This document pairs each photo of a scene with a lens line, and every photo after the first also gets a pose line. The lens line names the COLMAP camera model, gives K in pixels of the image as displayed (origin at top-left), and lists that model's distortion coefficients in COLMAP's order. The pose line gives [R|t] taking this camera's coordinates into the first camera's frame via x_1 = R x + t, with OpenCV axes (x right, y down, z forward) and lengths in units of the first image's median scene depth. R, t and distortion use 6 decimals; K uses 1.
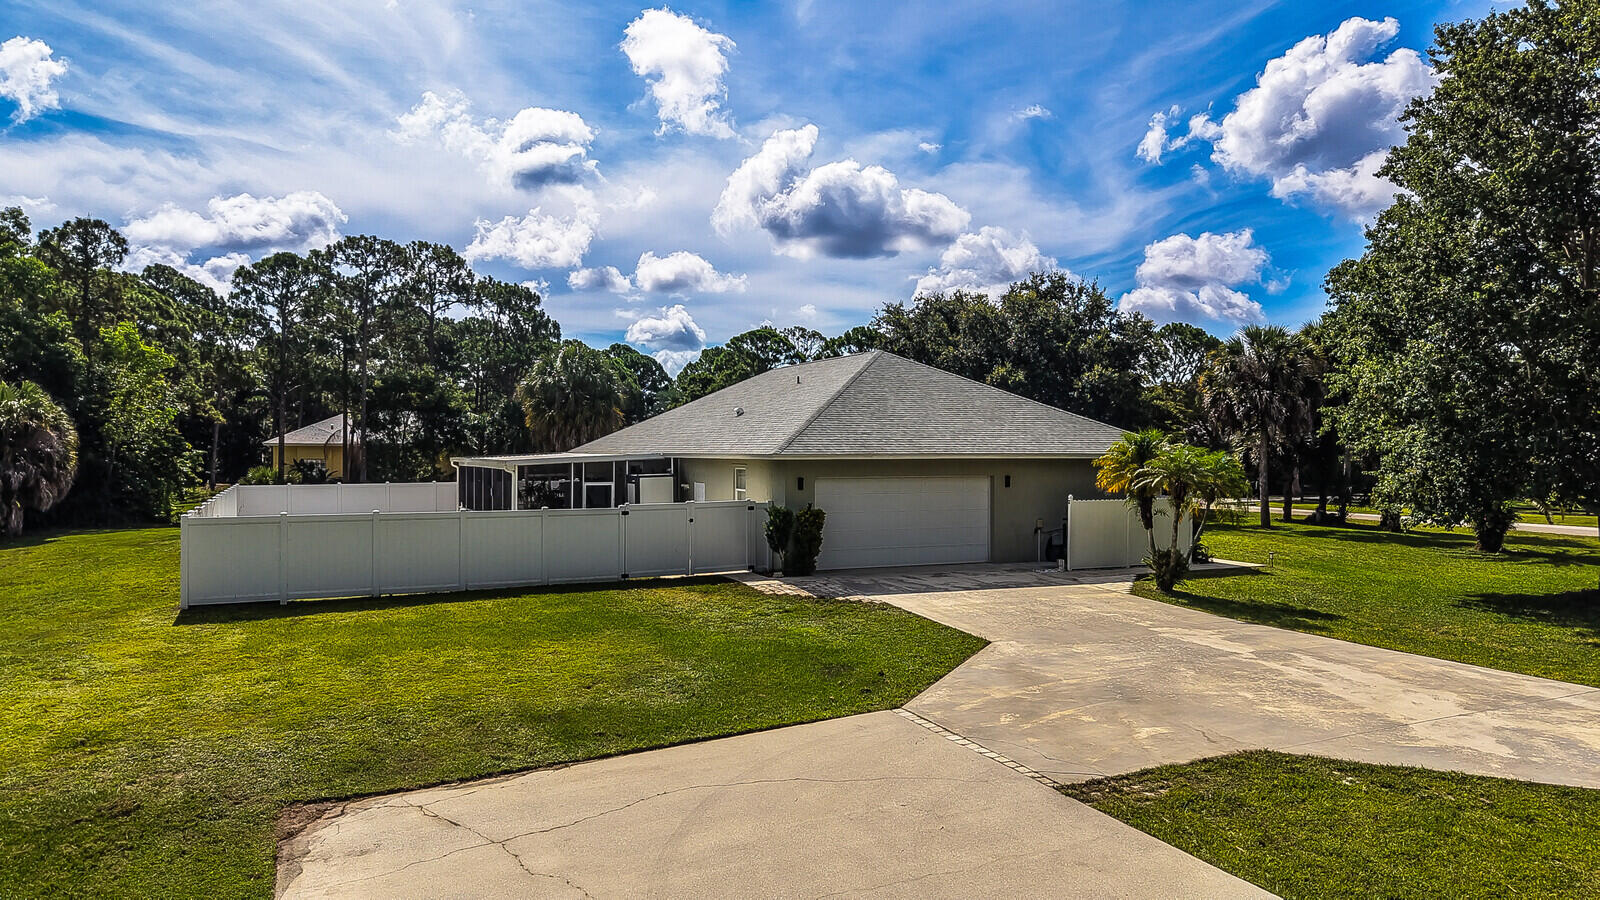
lens RADIAL K [[1075.9, 0, 795.6], [0, 1075.9, 436.1], [0, 0, 1]] dist [0.024238, -0.034544]
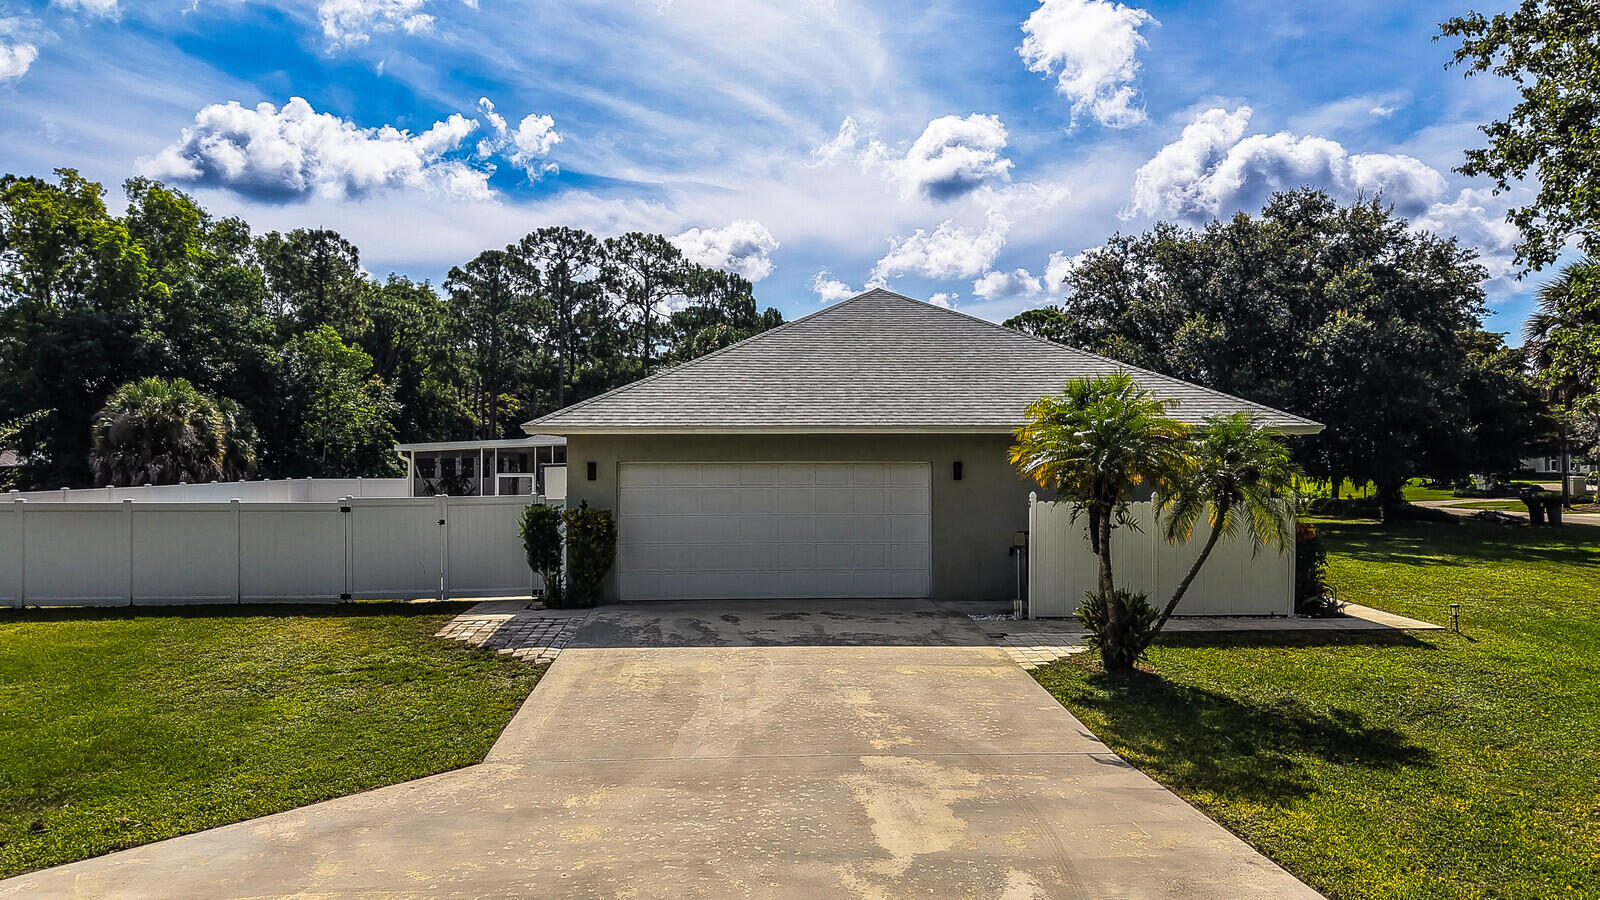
lens RADIAL K [[1075.9, 0, 794.8], [0, 1075.9, 442.2], [0, 0, 1]] dist [0.024238, -0.034544]
pose [[0.926735, -0.008181, -0.375627, 0.377732], [0.007664, 0.999967, -0.002871, 0.028862], [0.375638, -0.000218, 0.926766, 0.420087]]
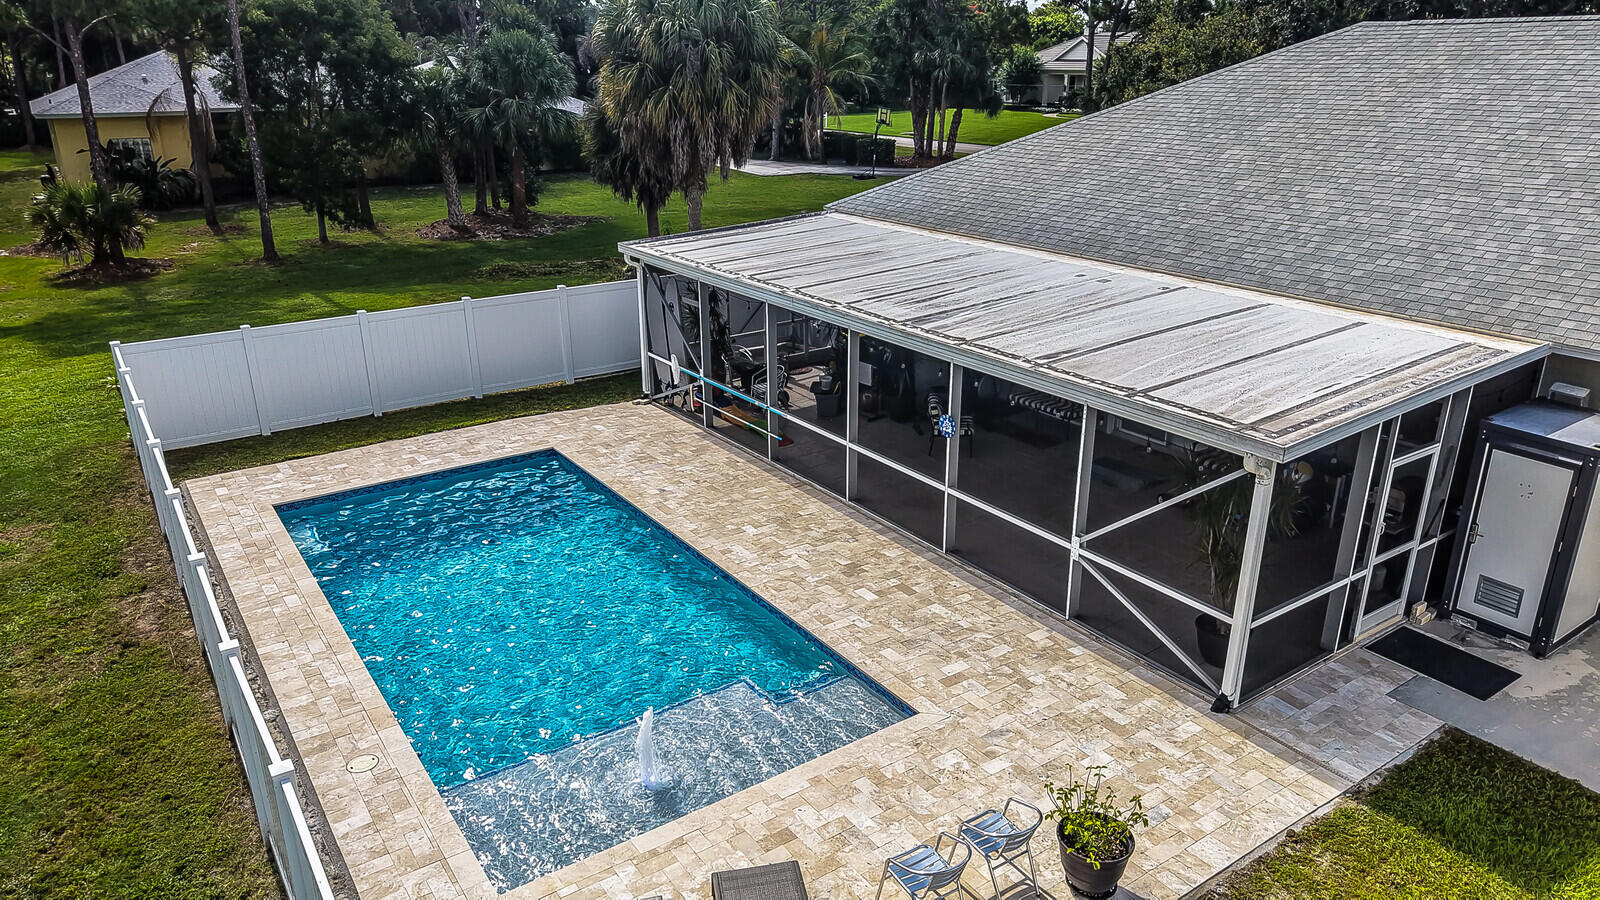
lens RADIAL K [[1075.9, 0, 800.1], [0, 1075.9, 445.6], [0, 0, 1]] dist [0.024238, -0.034544]
pose [[0.985046, -0.059688, 0.161625, -0.520840], [-0.001373, 0.935327, 0.353782, -0.092625], [-0.172288, -0.348713, 0.921258, 0.895592]]
